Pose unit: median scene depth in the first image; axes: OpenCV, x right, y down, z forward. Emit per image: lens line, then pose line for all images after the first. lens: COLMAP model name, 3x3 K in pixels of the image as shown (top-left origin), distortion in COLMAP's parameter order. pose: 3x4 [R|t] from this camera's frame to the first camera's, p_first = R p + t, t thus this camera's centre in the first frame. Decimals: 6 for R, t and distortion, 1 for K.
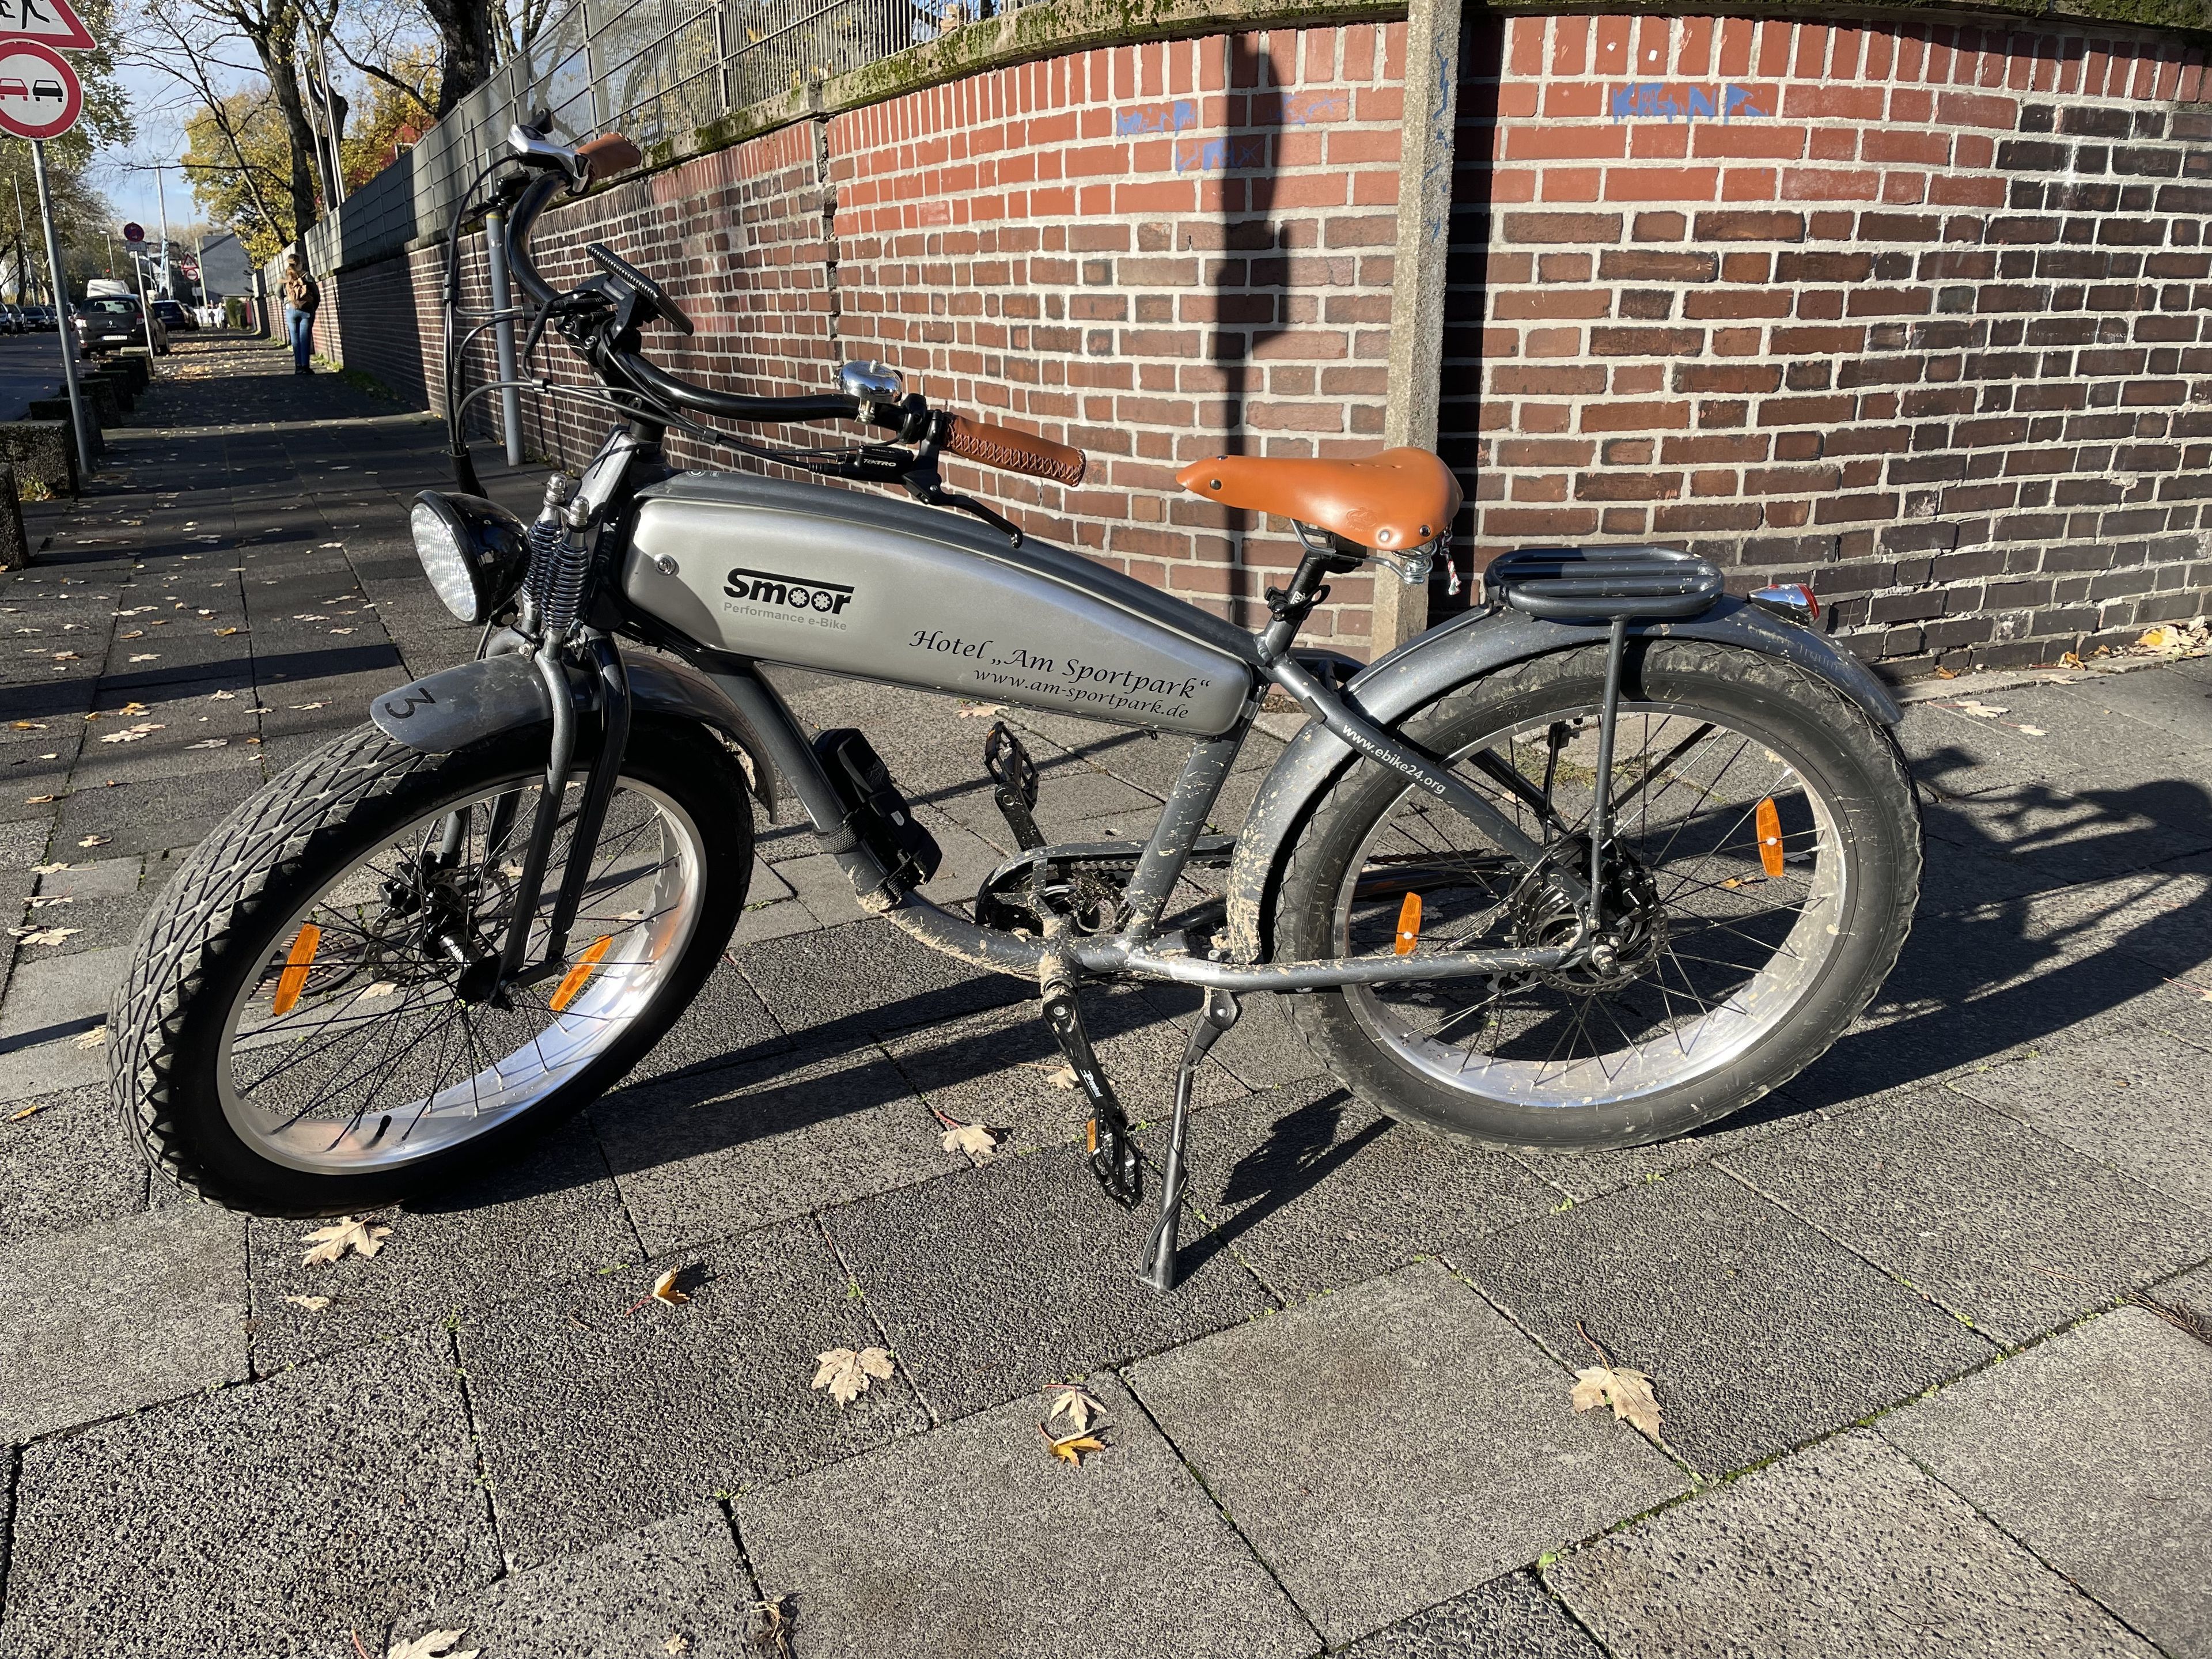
lens RADIAL K [[1726.0, 0, 1096.9], [0, 1726.0, 847.8], [0, 0, 1]] dist [0.069720, -0.085956]
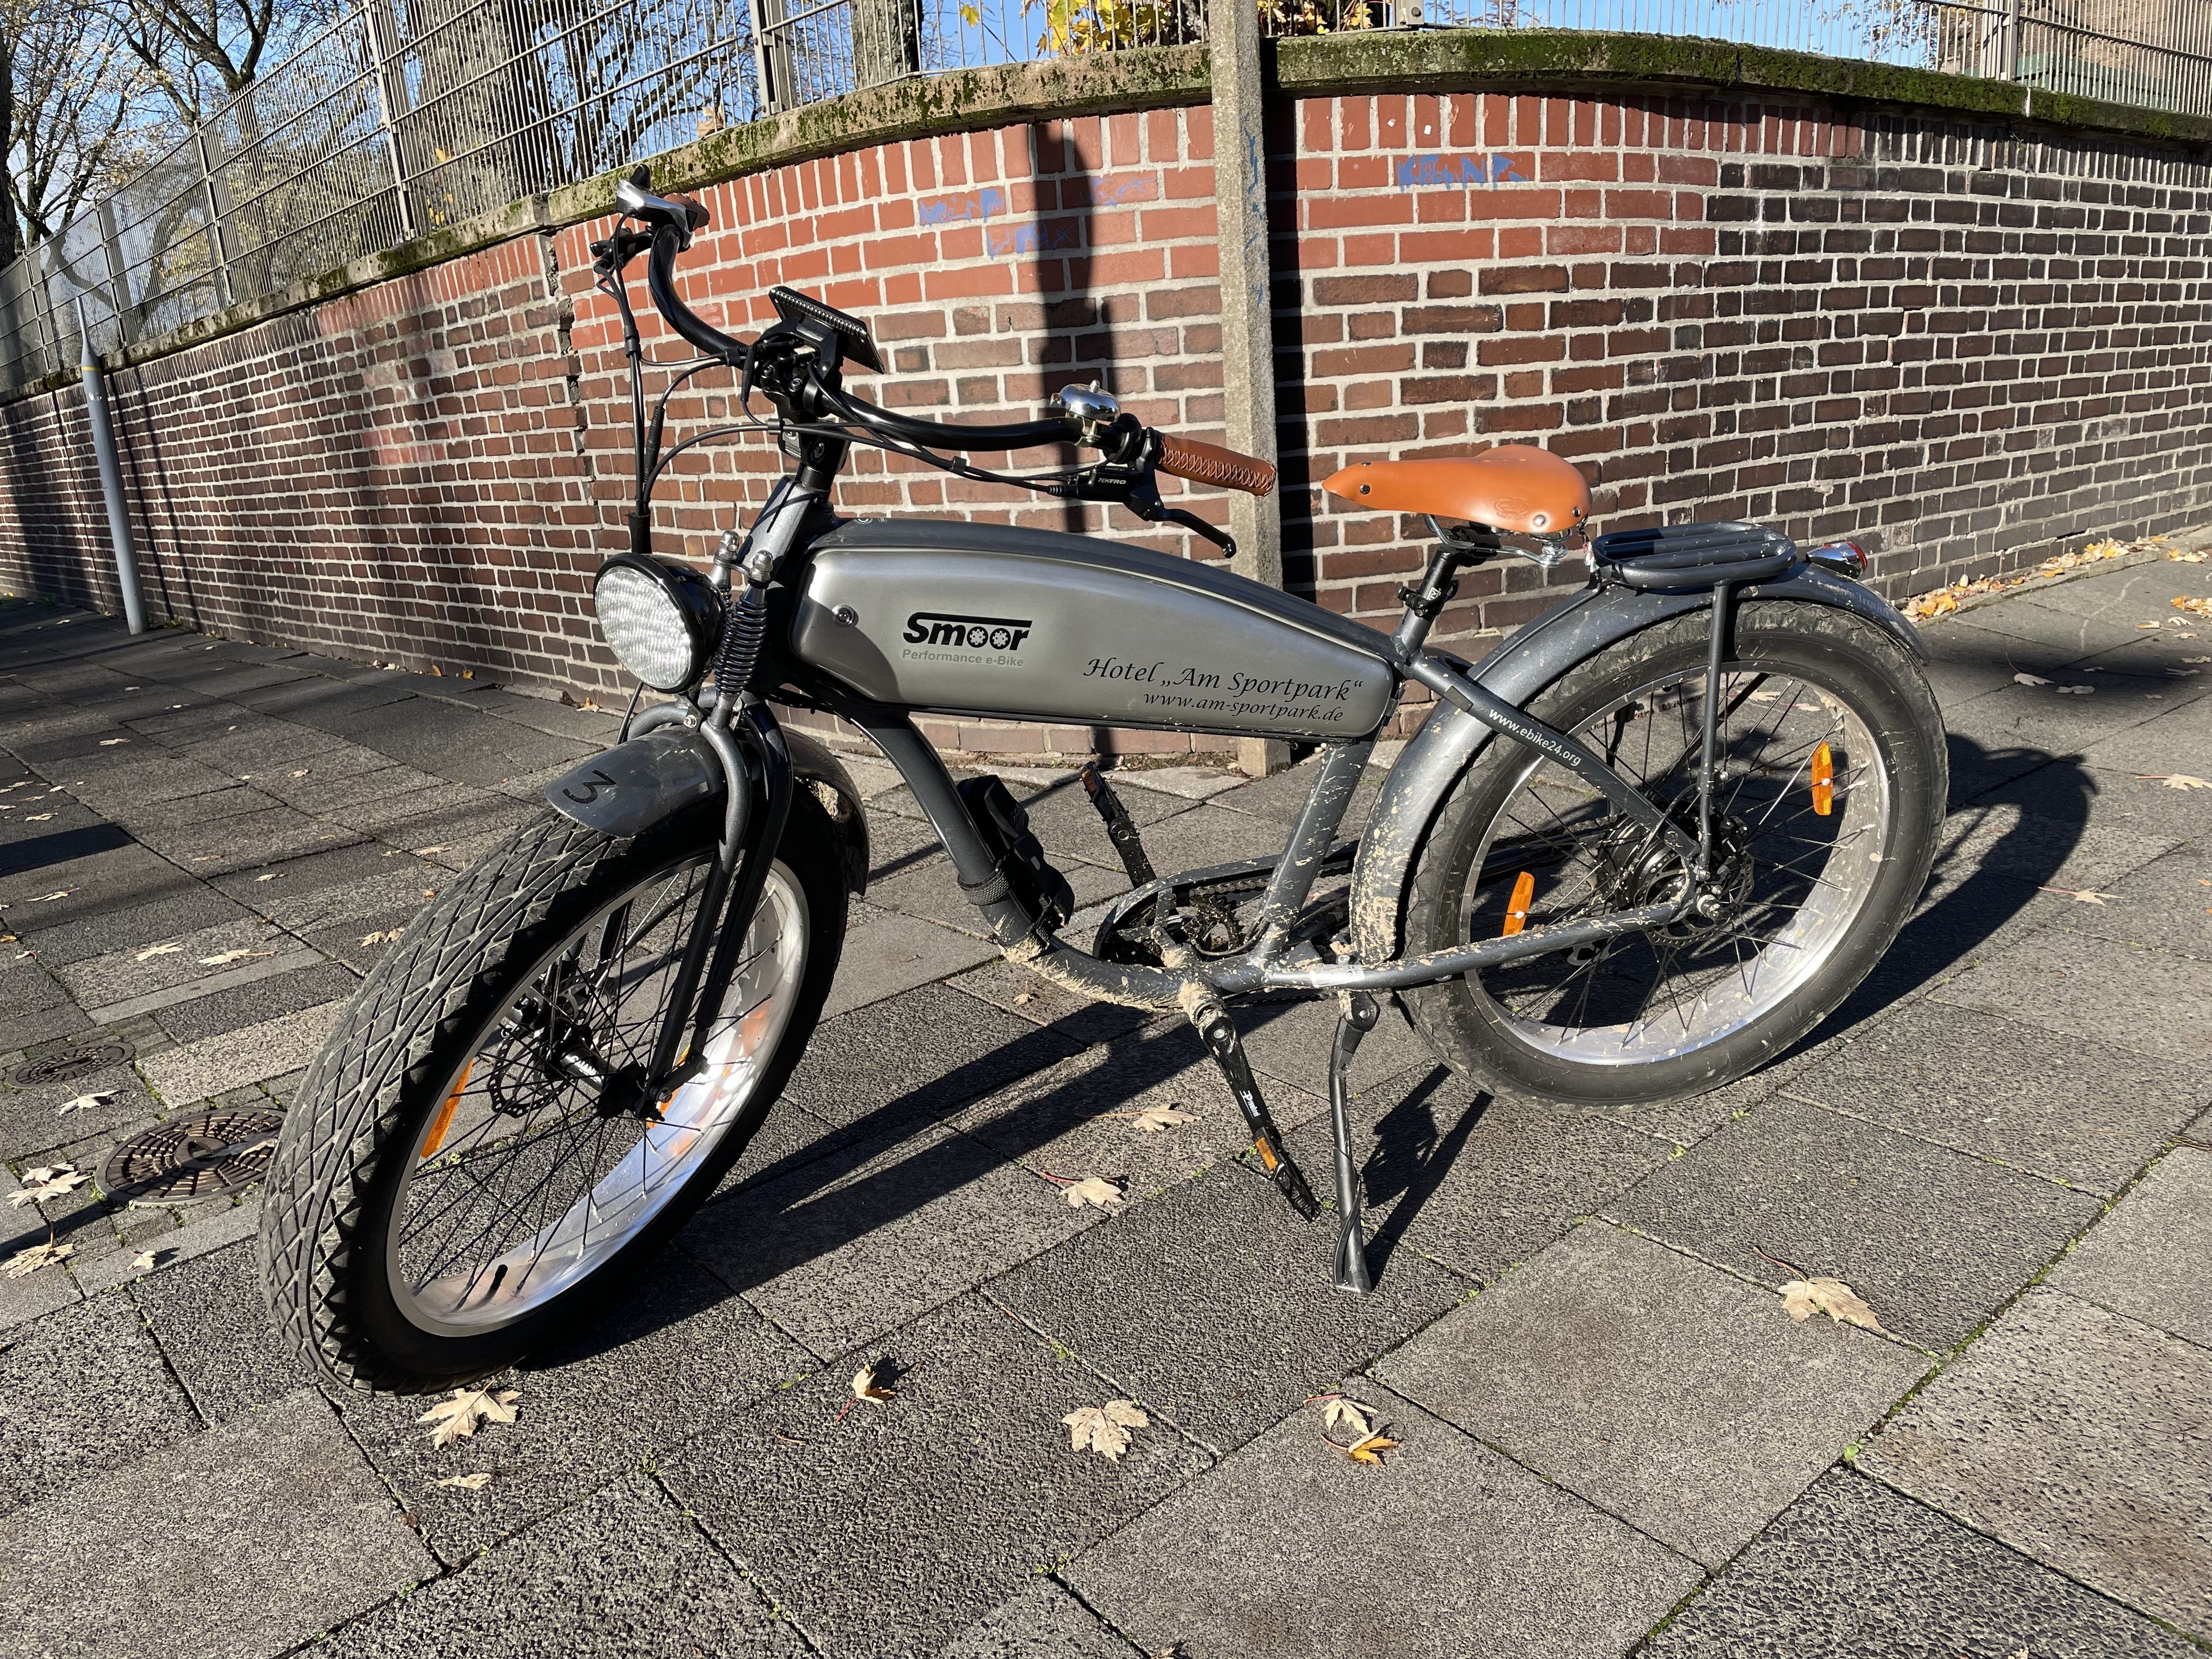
lens RADIAL K [[1726.0, 0, 1175.4], [0, 1726.0, 833.1], [0, 0, 1]] dist [0.069720, -0.085956]
pose [[0.965536, -0.122895, 0.229426, -0.239924], [0.137867, 0.989170, -0.050352, 0.024449], [-0.220754, 0.080247, 0.972023, 0.022524]]
